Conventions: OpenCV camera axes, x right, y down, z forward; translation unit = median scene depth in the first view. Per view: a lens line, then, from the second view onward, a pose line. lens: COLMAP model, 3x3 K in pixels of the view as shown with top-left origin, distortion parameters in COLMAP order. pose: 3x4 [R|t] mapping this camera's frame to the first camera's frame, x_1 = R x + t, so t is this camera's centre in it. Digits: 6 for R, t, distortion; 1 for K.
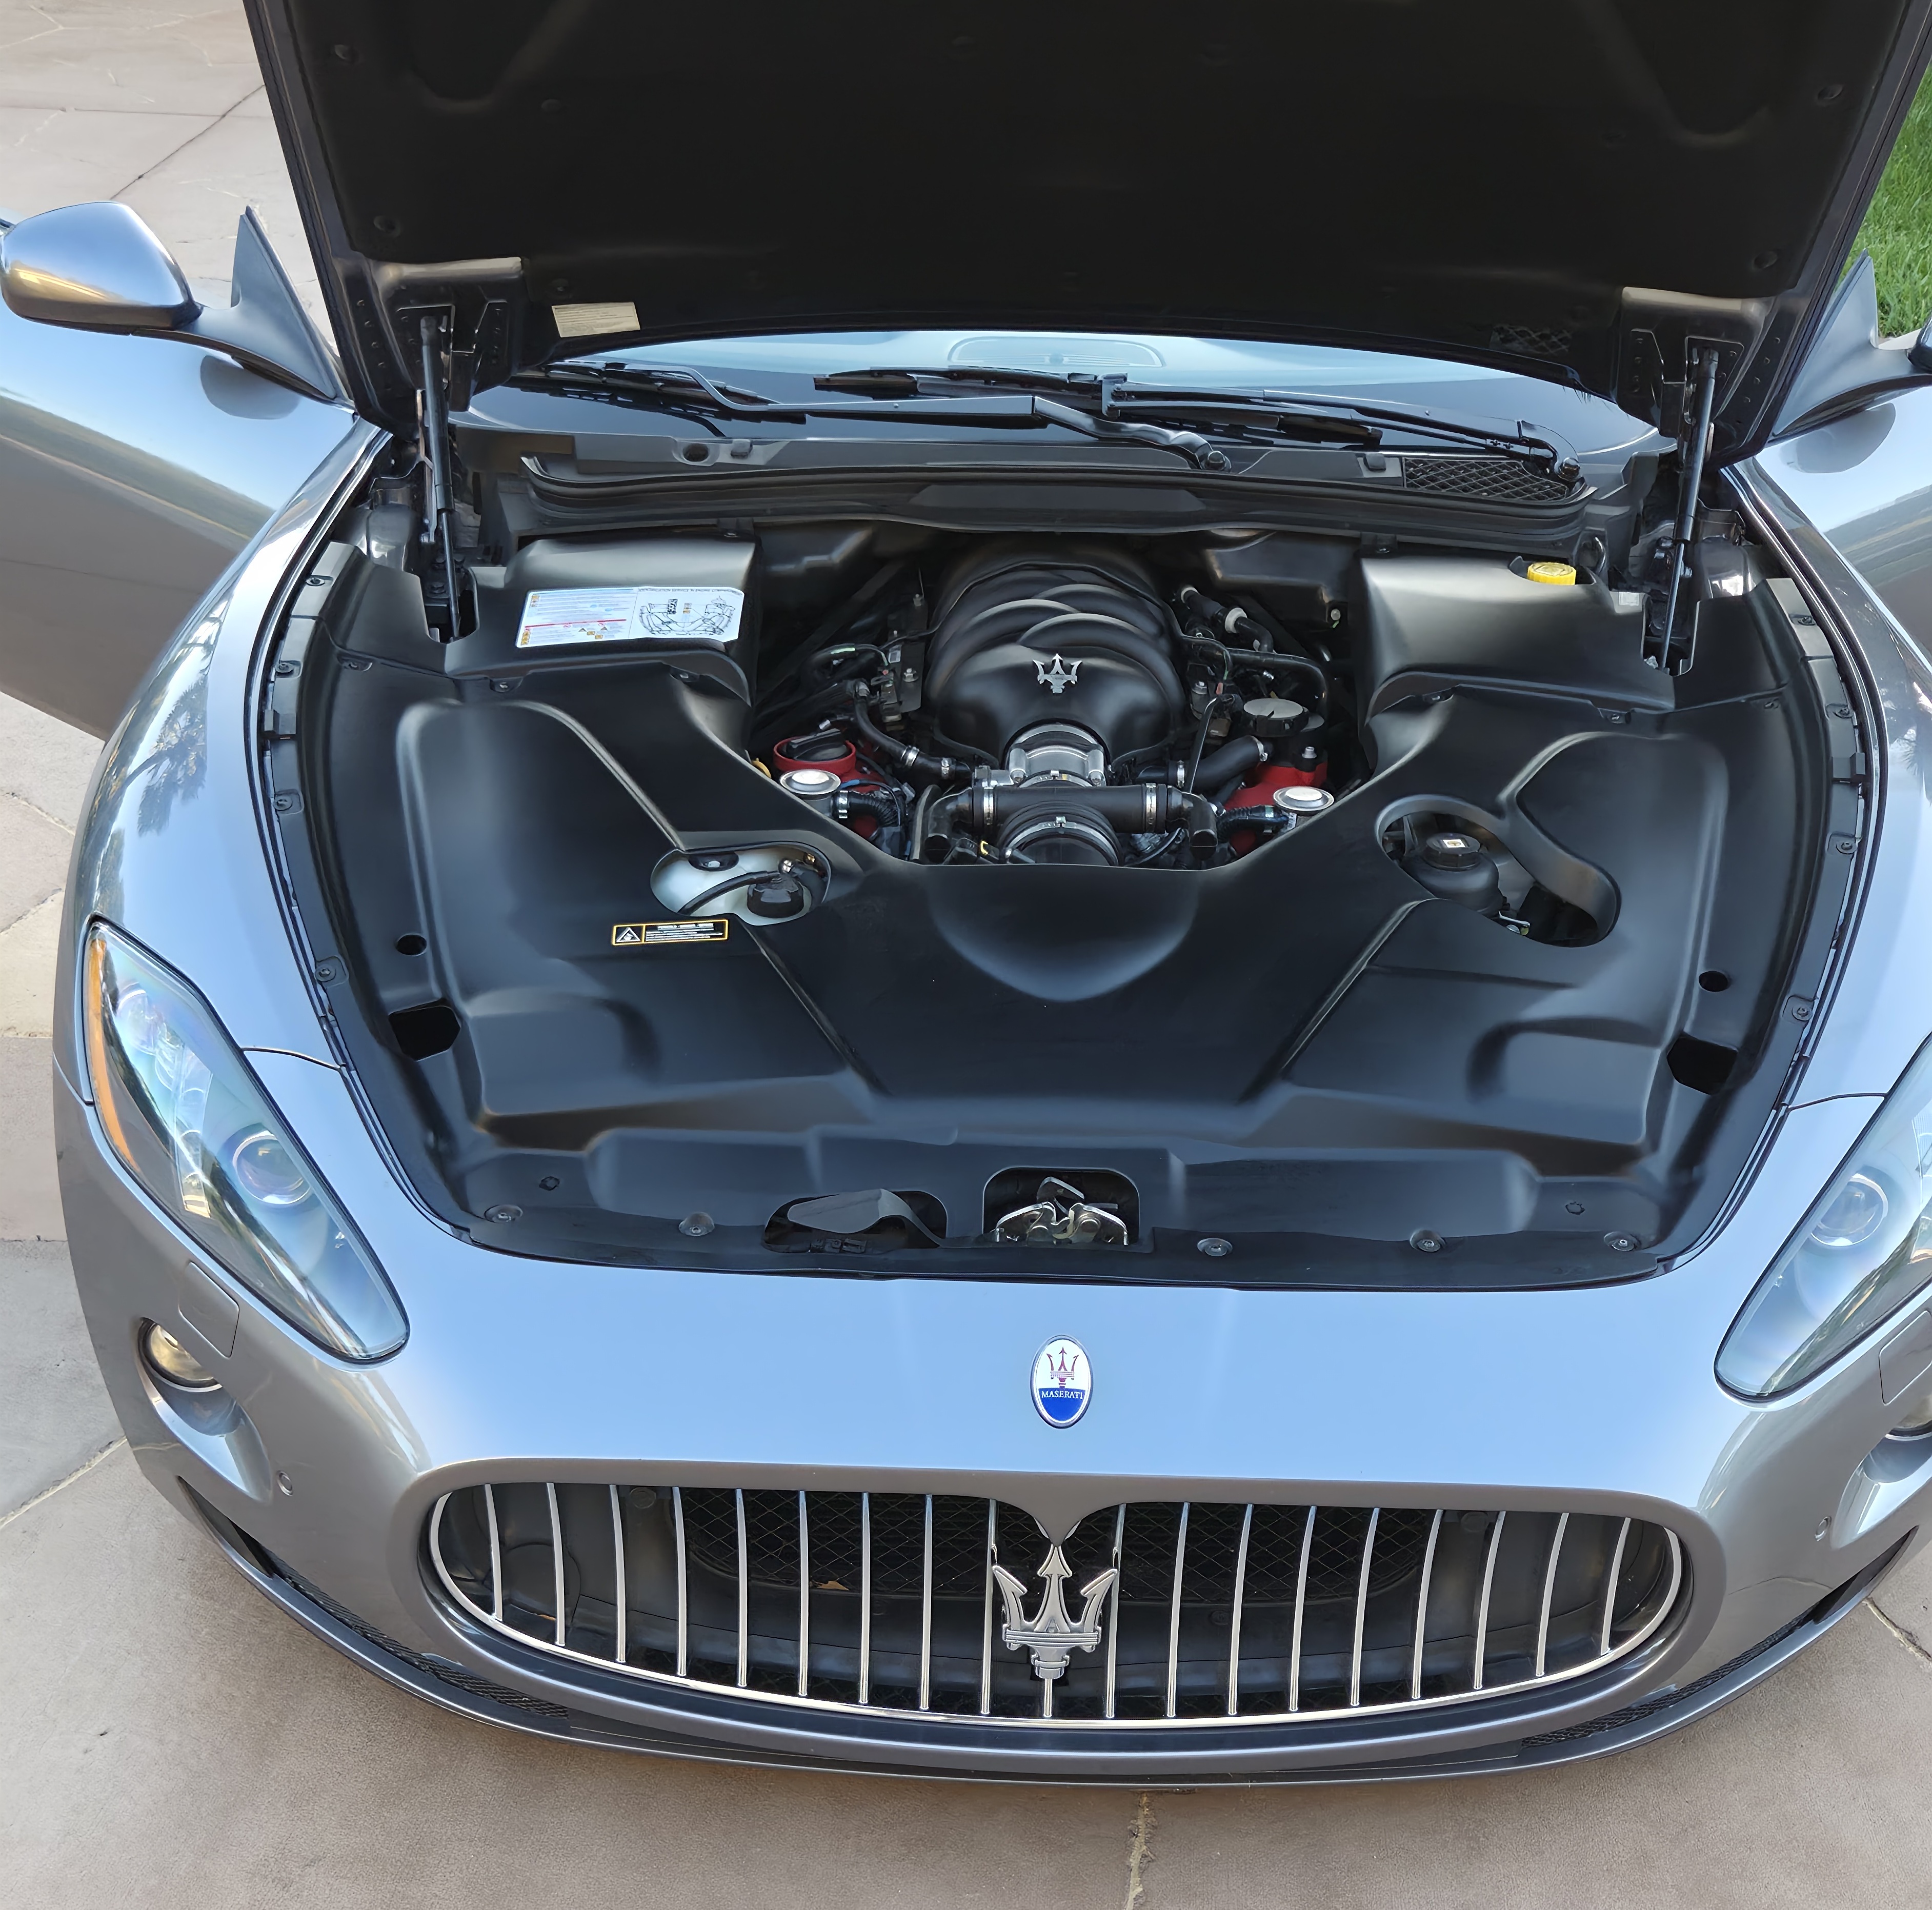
lens RADIAL K [[2621.8, 0, 965.0], [0, 2621.8, 894.8], [0, 0, 1]] dist [0.056419, -0.074761]
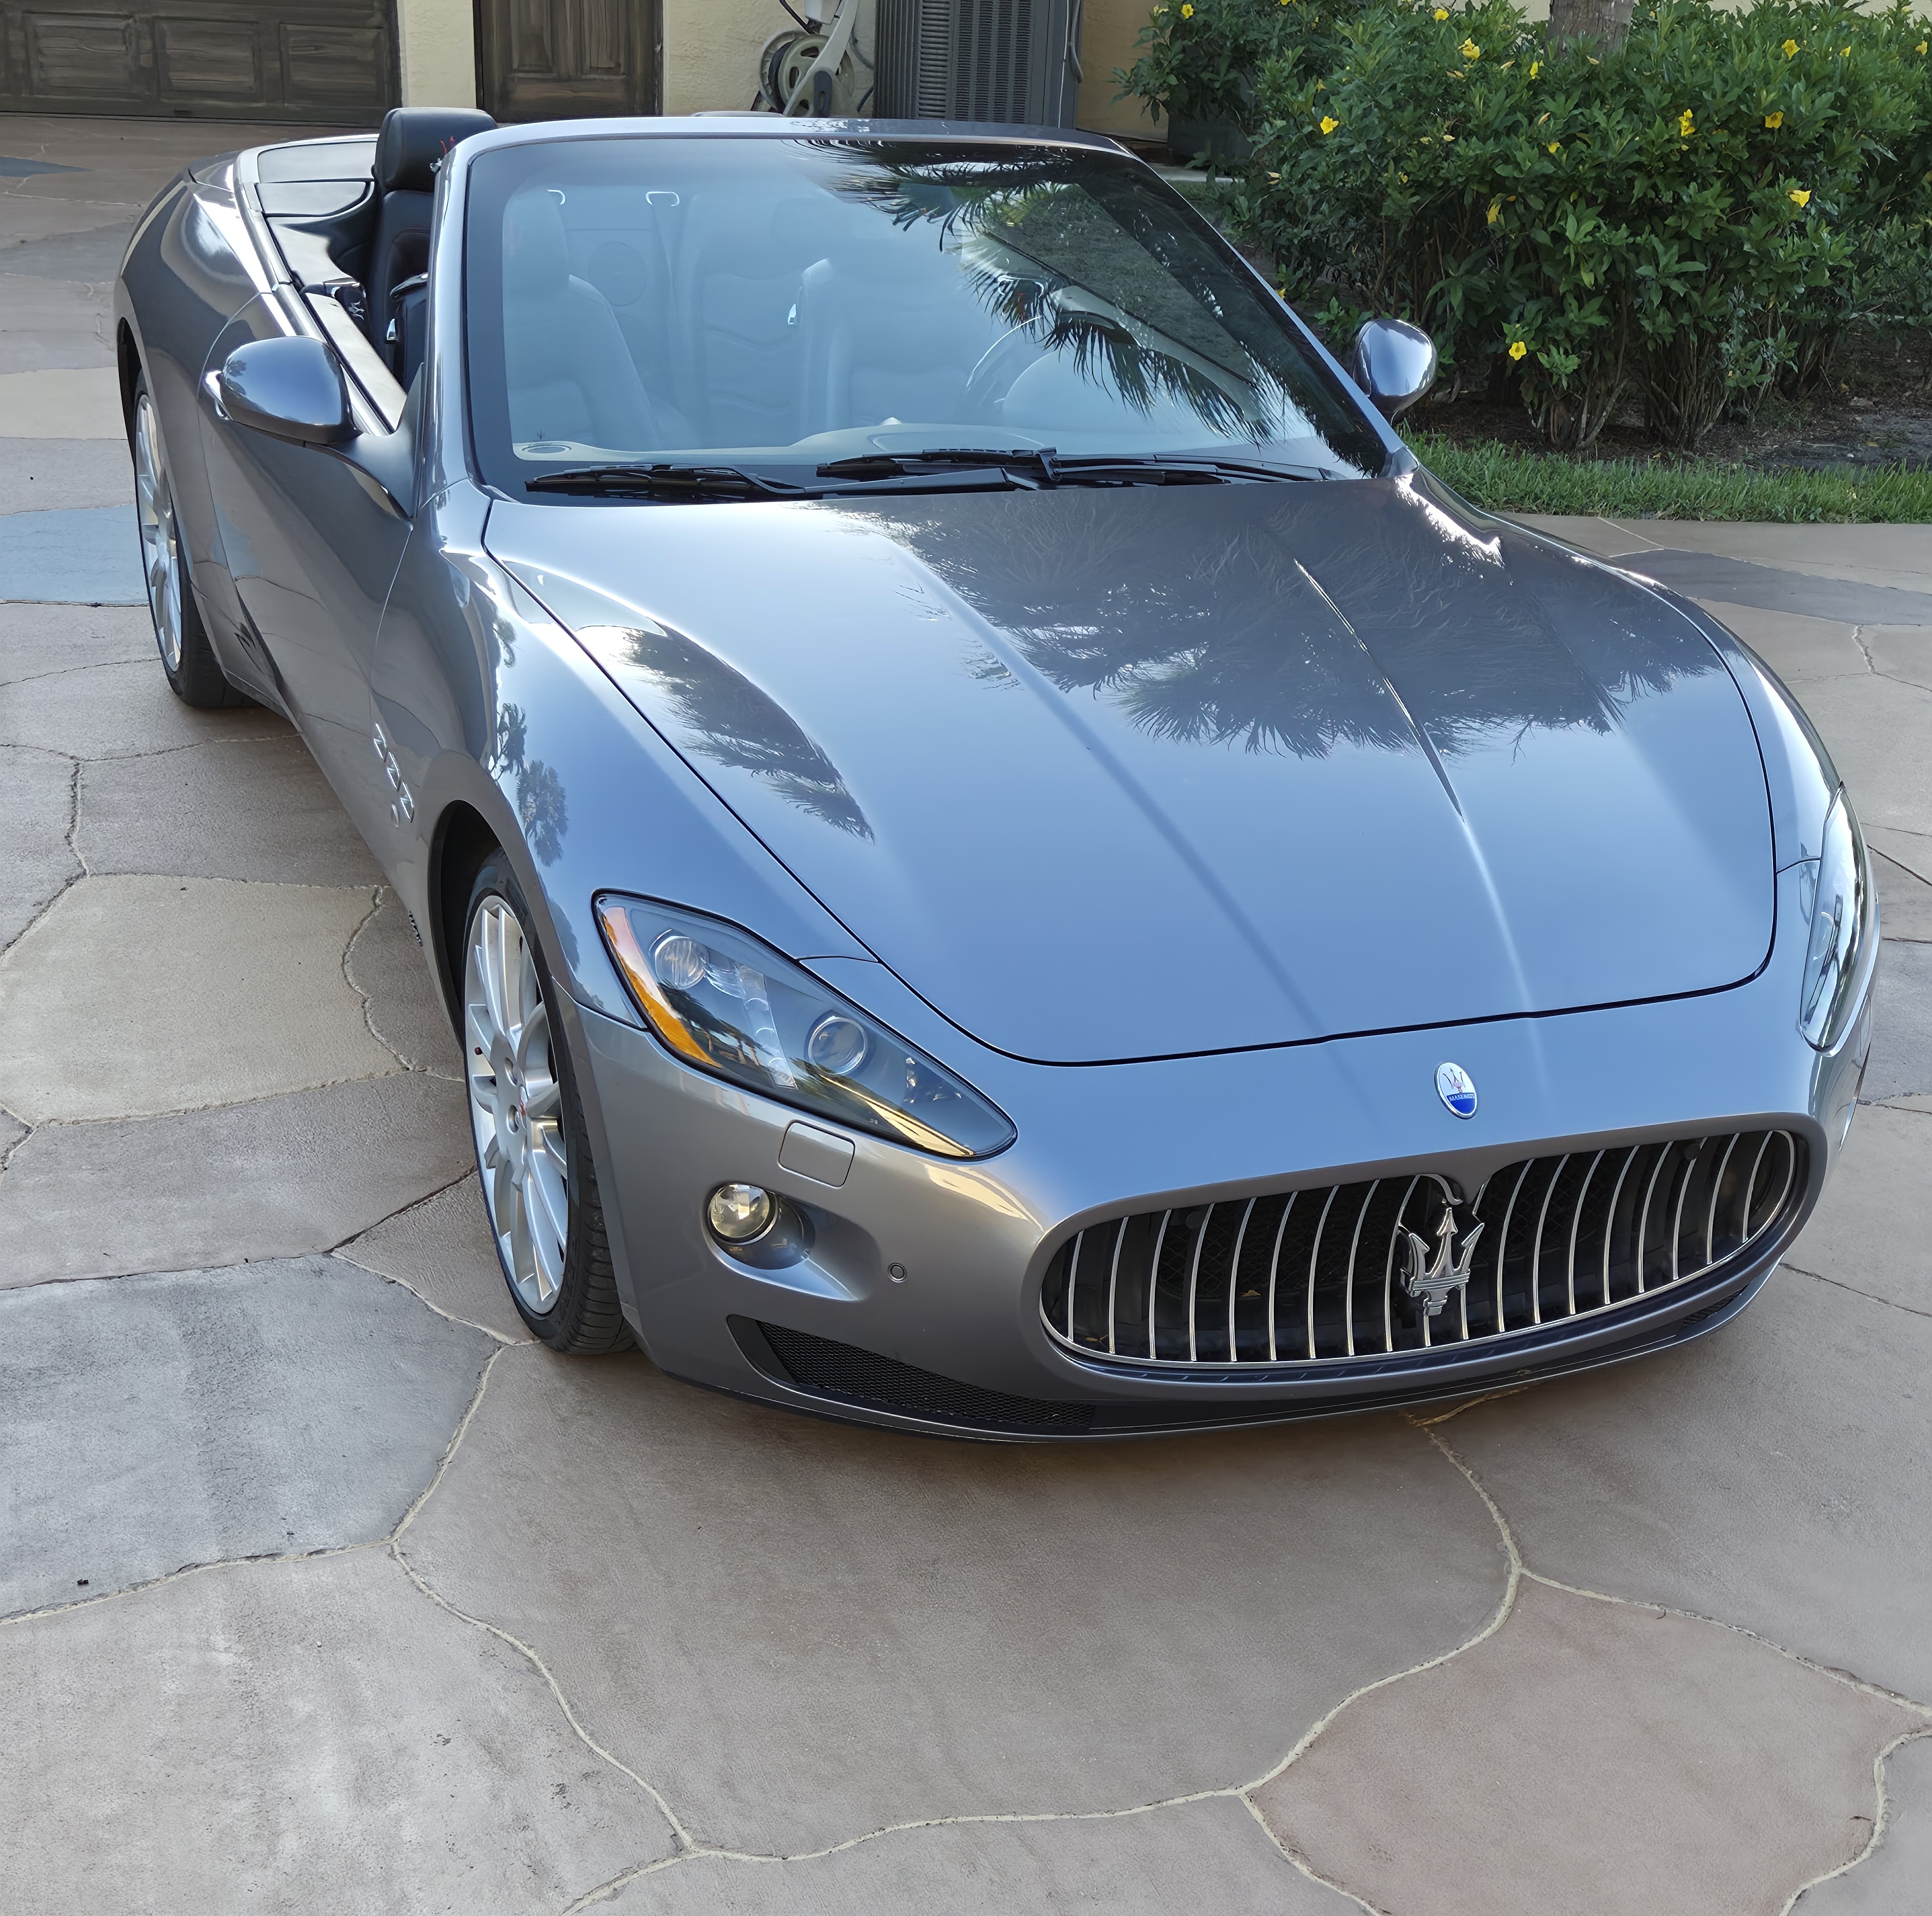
lens RADIAL K [[2622.0, 0, 965.0], [0, 2622.0, 897.8], [0, 0, 1]] dist [0.056419, -0.074761]
pose [[0.934718, -0.117045, 0.335563, -0.648674], [0.135396, 0.990283, -0.031737, 0.082643], [-0.328588, 0.075099, 0.941483, -0.274237]]
